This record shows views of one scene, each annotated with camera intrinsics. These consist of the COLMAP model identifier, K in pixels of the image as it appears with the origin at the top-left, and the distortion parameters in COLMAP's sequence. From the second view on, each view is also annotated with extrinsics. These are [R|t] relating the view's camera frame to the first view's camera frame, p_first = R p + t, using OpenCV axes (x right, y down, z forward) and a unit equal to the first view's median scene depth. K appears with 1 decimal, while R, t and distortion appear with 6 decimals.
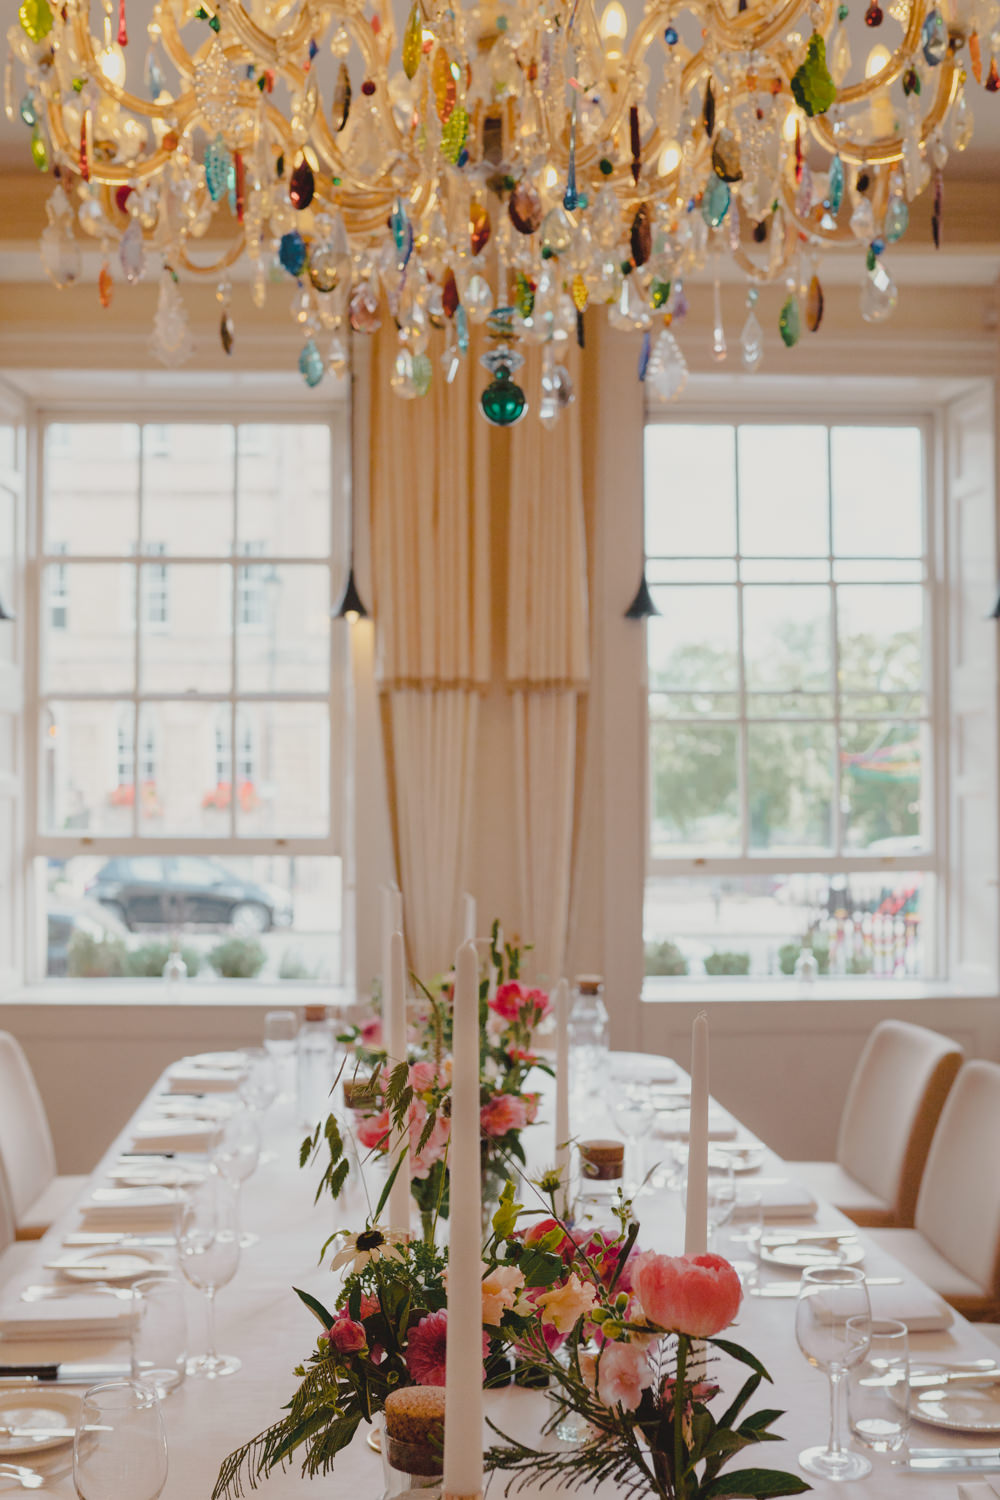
lens RADIAL K [[1666.5, 0, 358.8], [0, 1666.5, 751.5], [0, 0, 1]] dist [-0.064178, 0.239773]
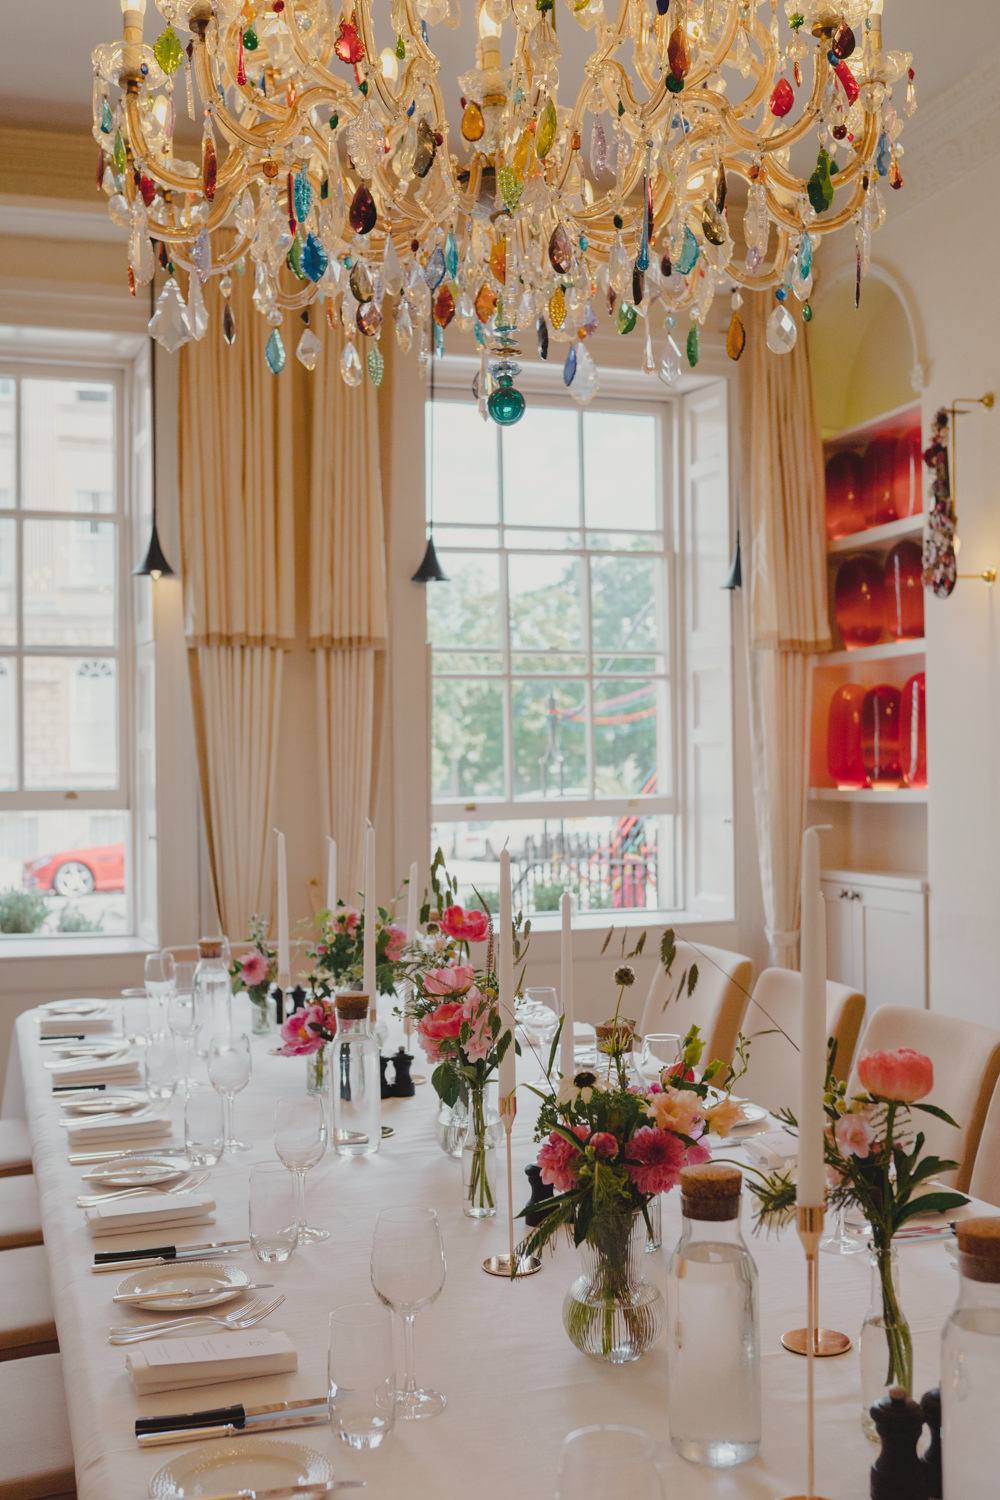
lens RADIAL K [[1693.9, 0, 502.9], [0, 1693.9, 711.0], [0, 0, 1]] dist [-0.027412, 0.011943]
pose [[0.953733, -0.002554, 0.300643, -0.117318], [0.002479, 0.999997, 0.000631, 0.002925], [-0.300644, 0.000144, 0.953737, -0.058541]]
